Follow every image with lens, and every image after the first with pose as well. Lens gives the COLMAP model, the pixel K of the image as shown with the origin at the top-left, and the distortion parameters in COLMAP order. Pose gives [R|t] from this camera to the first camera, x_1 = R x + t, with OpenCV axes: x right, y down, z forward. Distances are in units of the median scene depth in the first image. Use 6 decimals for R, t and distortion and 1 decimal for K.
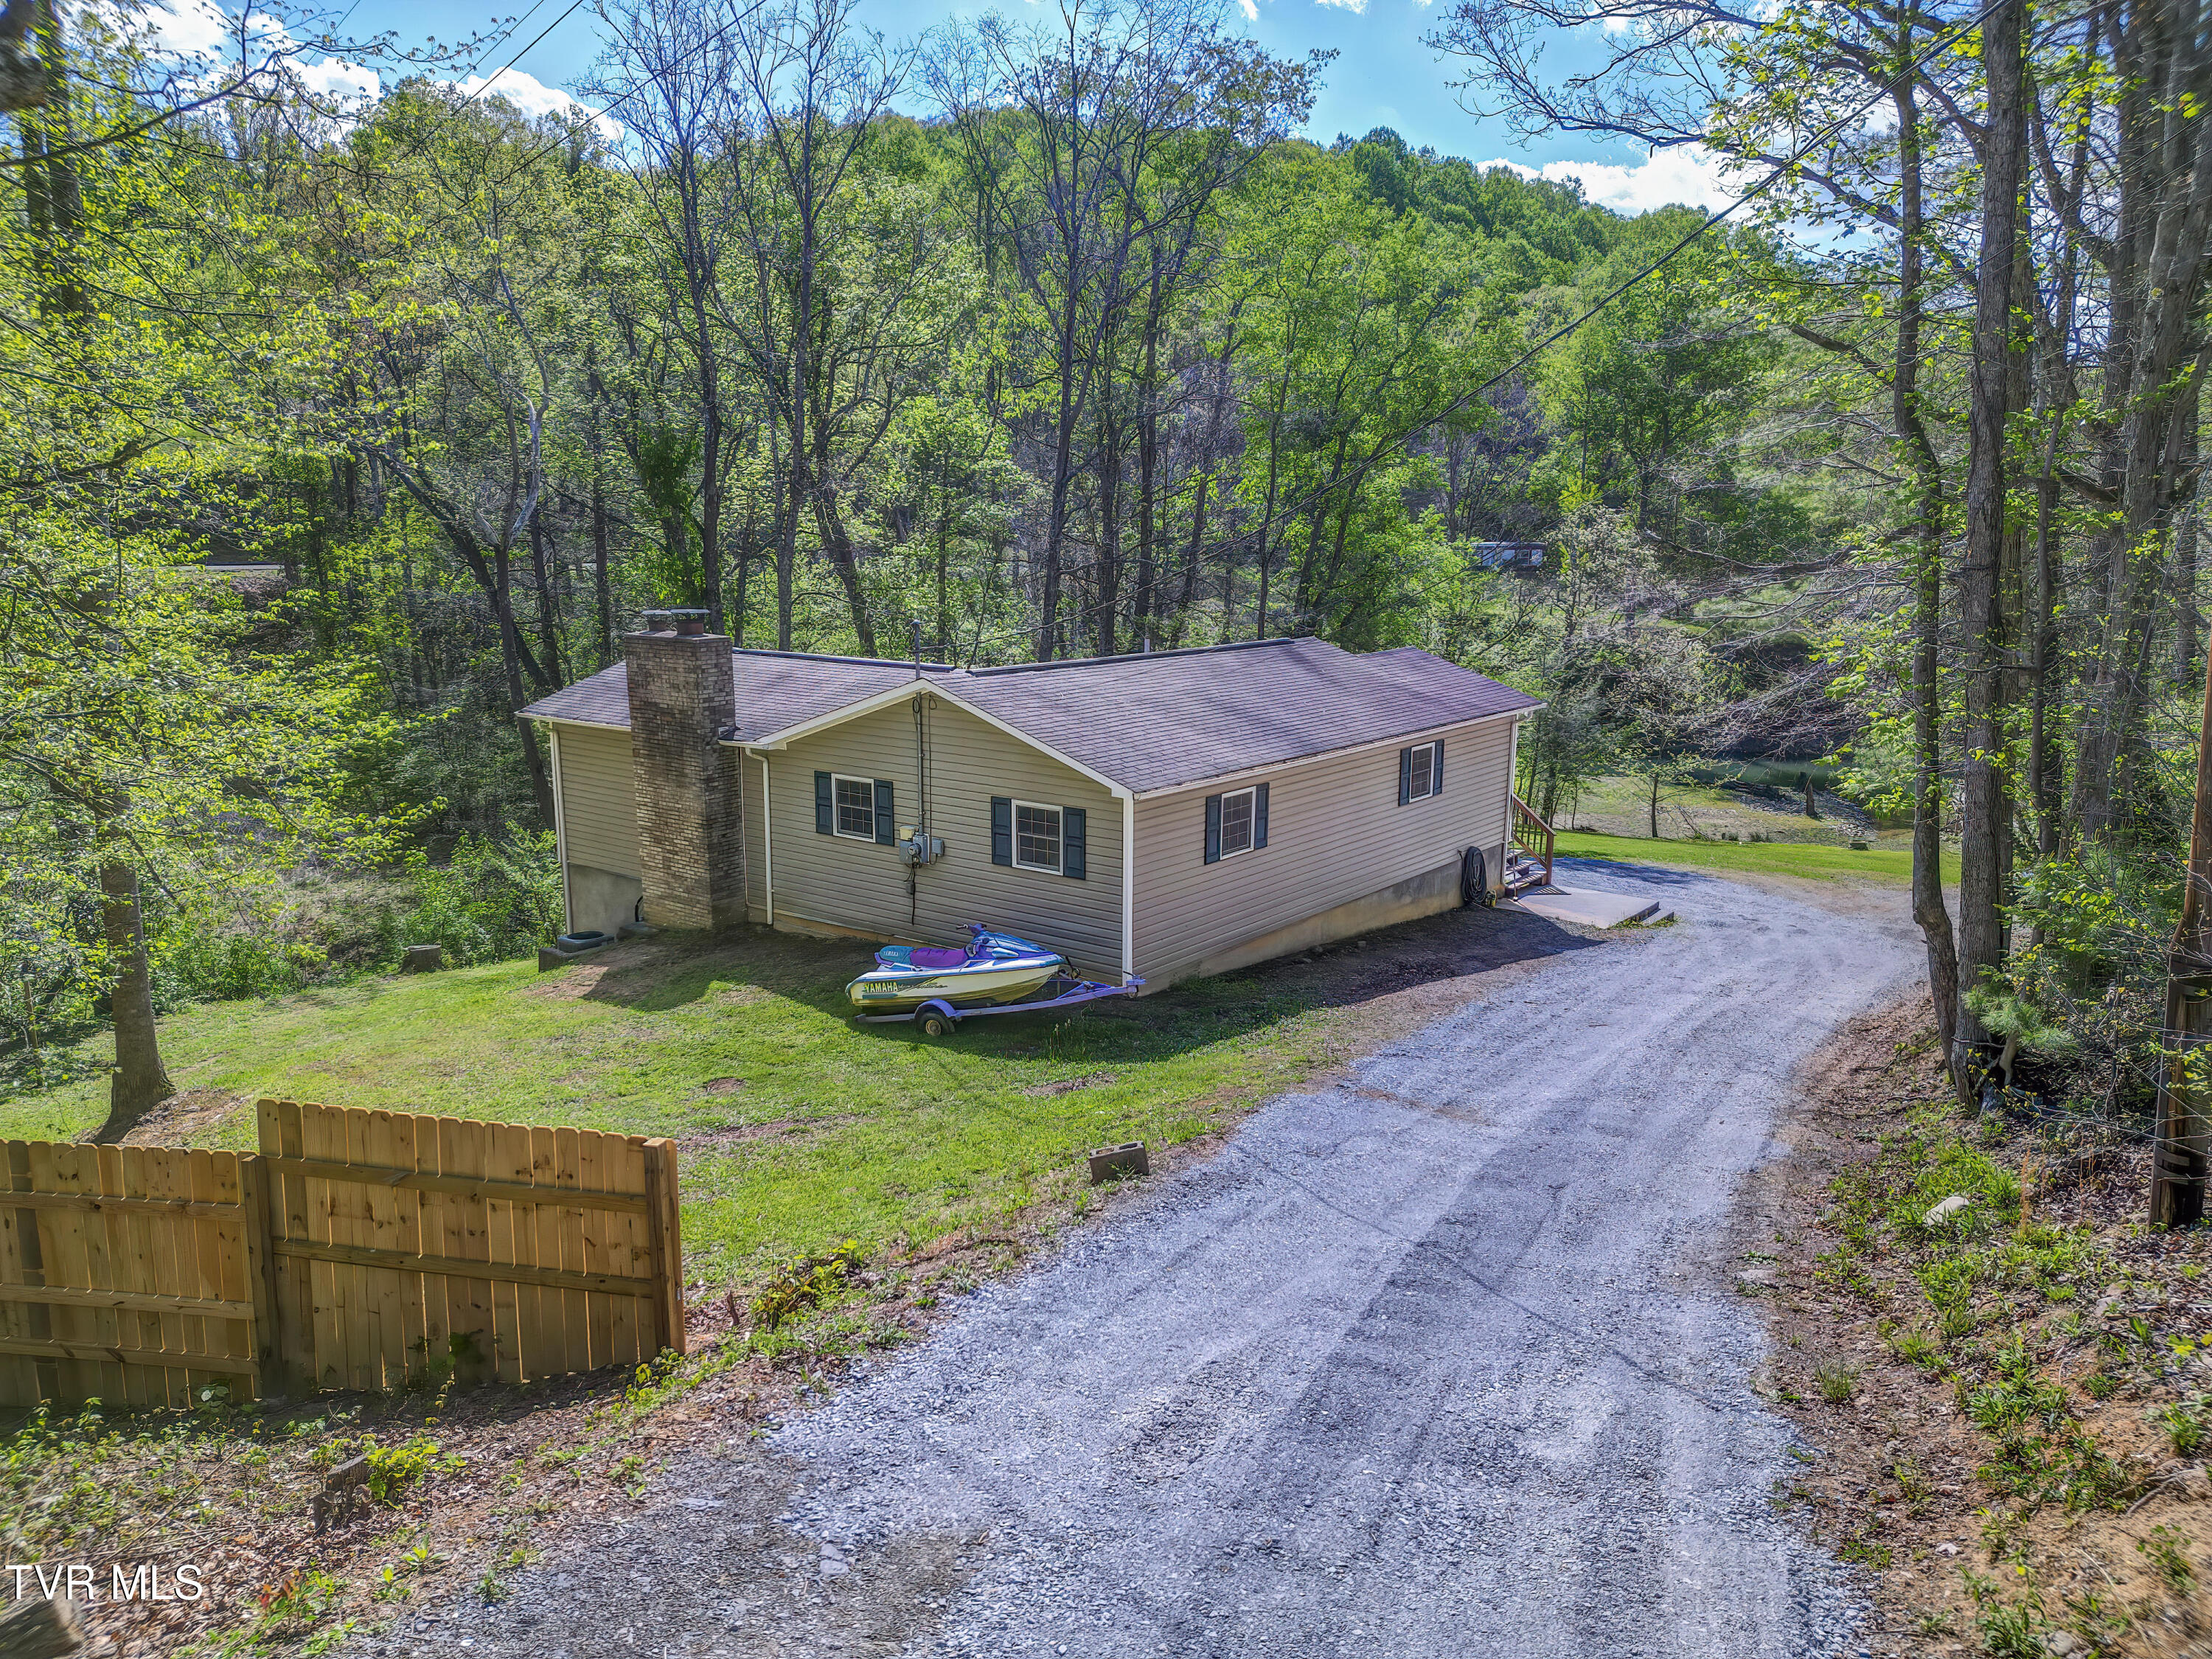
lens RADIAL K [[1549.1, 0, 1106.0], [0, 1549.1, 829.5], [0, 0, 1]] dist [0.076185, -0.083774]
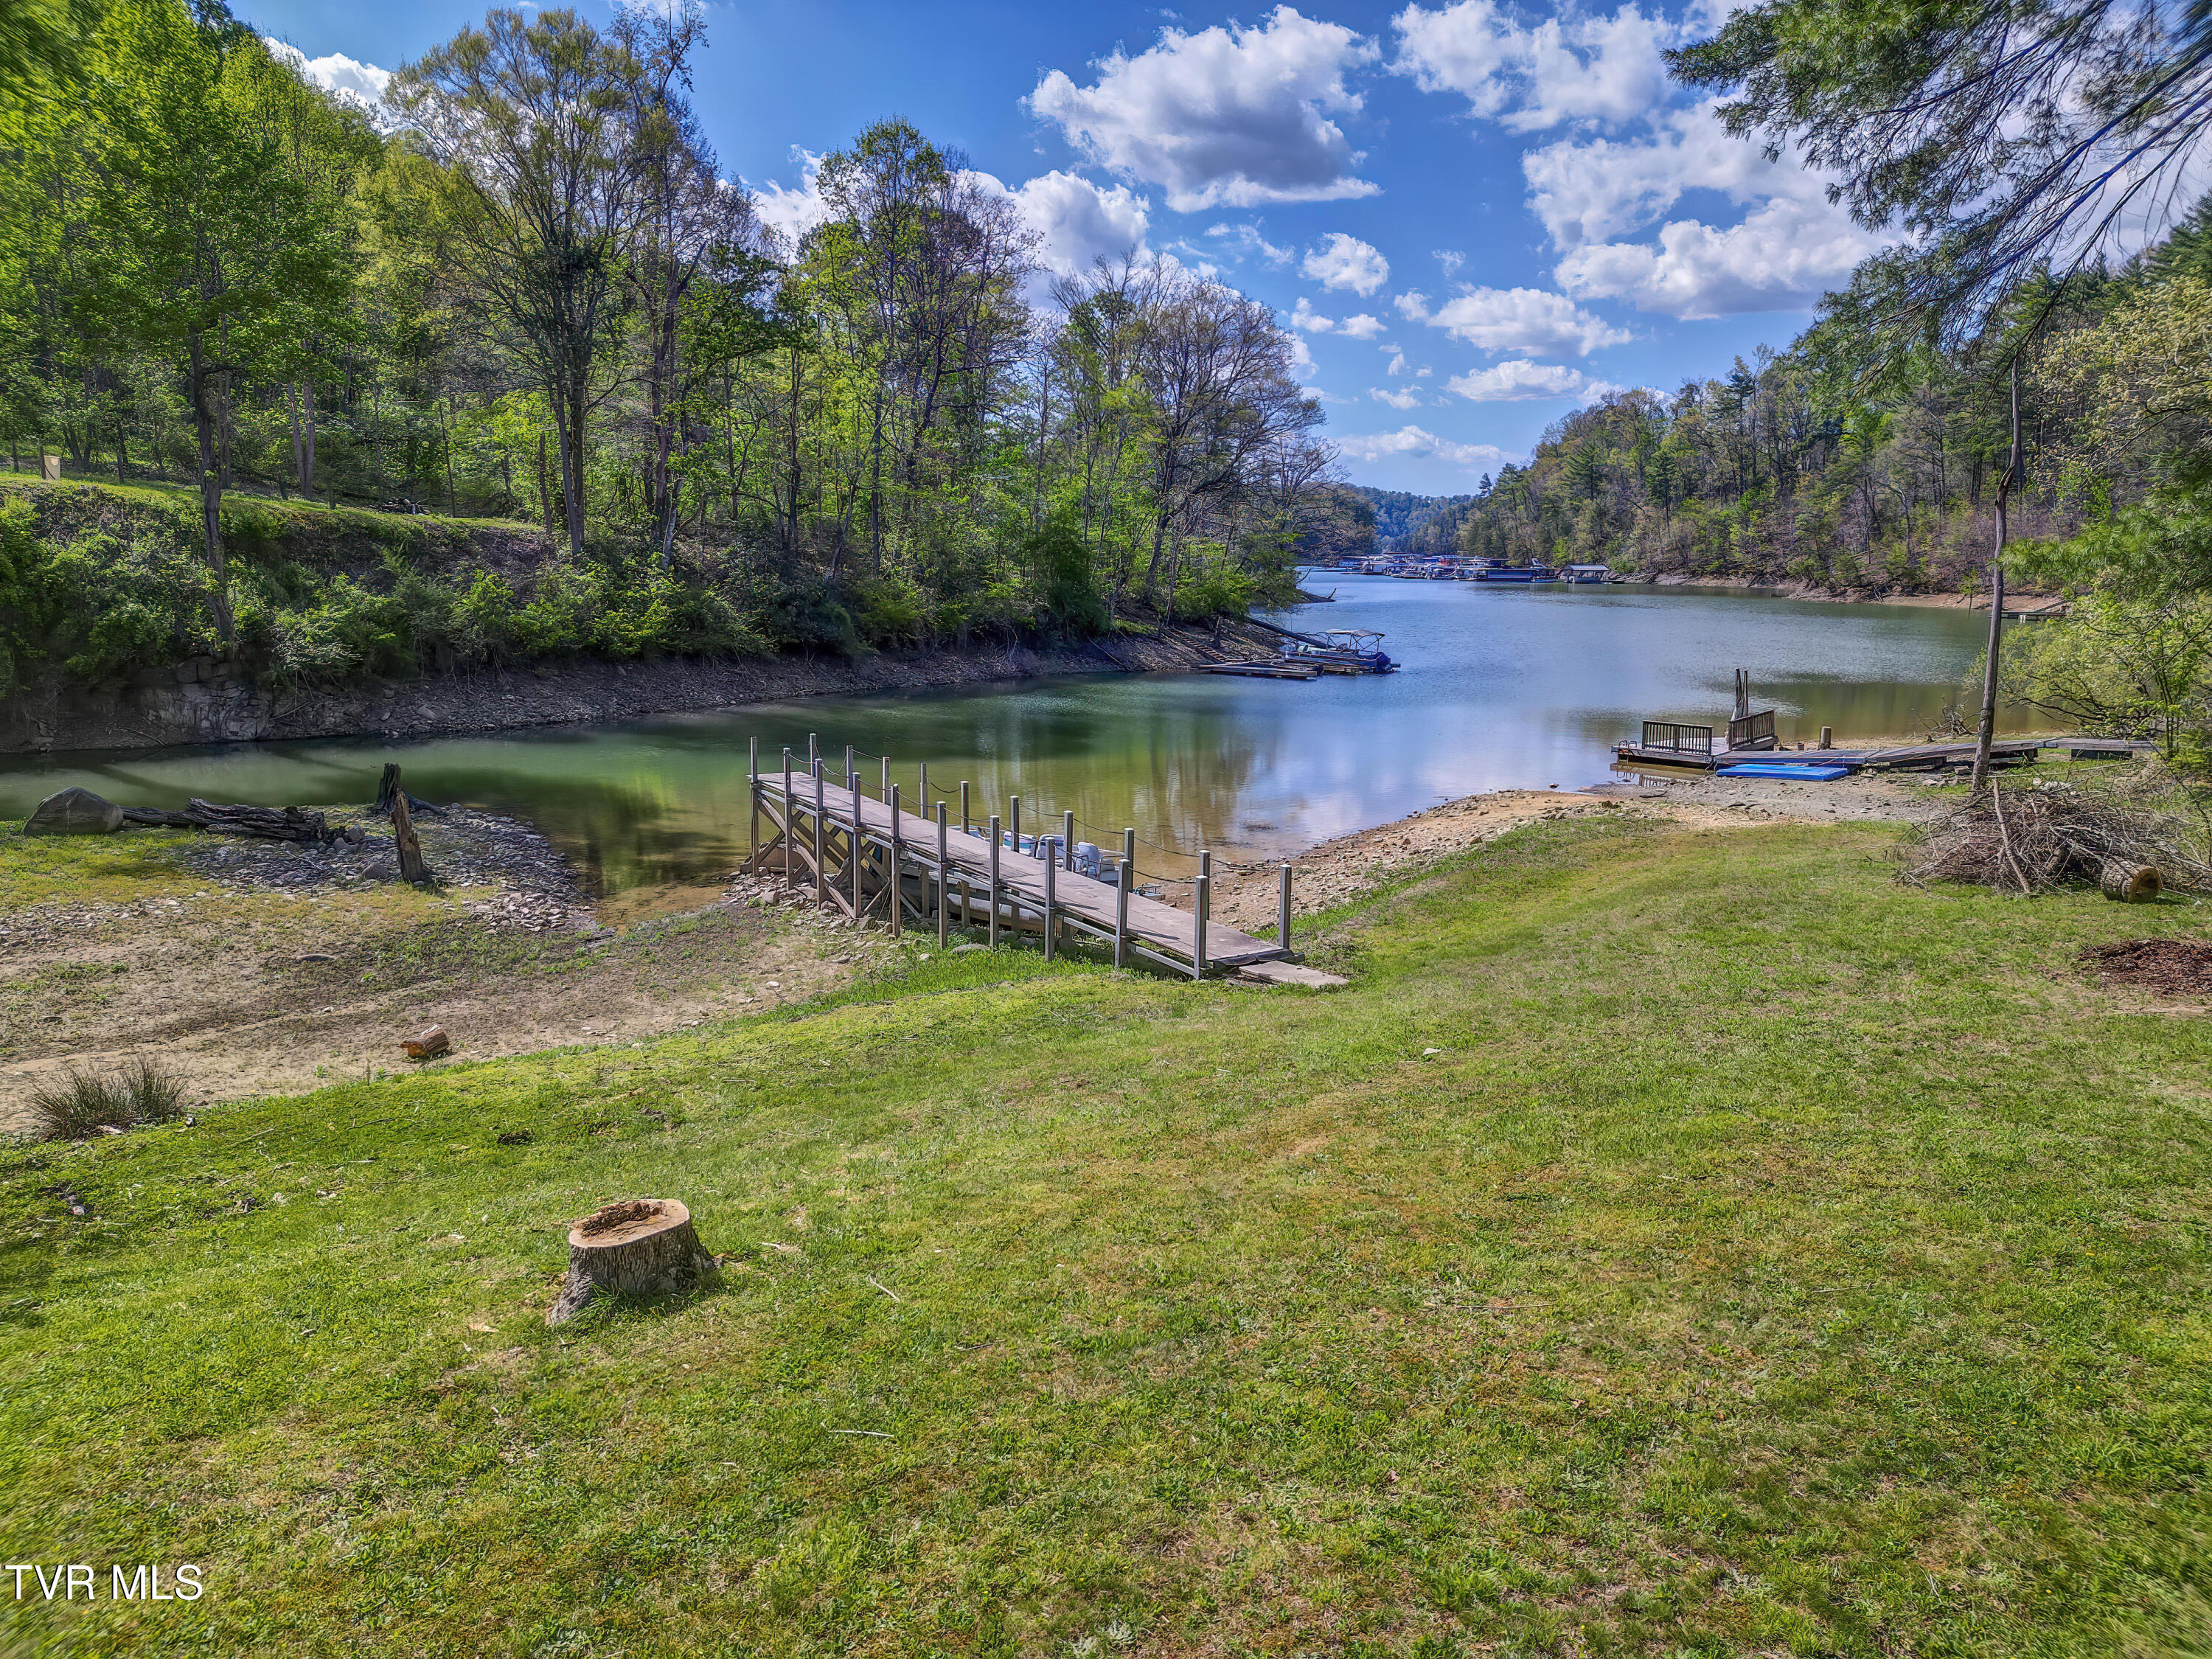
lens RADIAL K [[1549.1, 0, 1106.0], [0, 1549.1, 829.5], [0, 0, 1]] dist [0.076185, -0.083774]
pose [[0.685049, -0.128868, 0.717008, 1.180588], [0.133133, 0.989801, 0.050698, -0.068275], [-0.716229, 0.060727, 0.695219, 2.488346]]
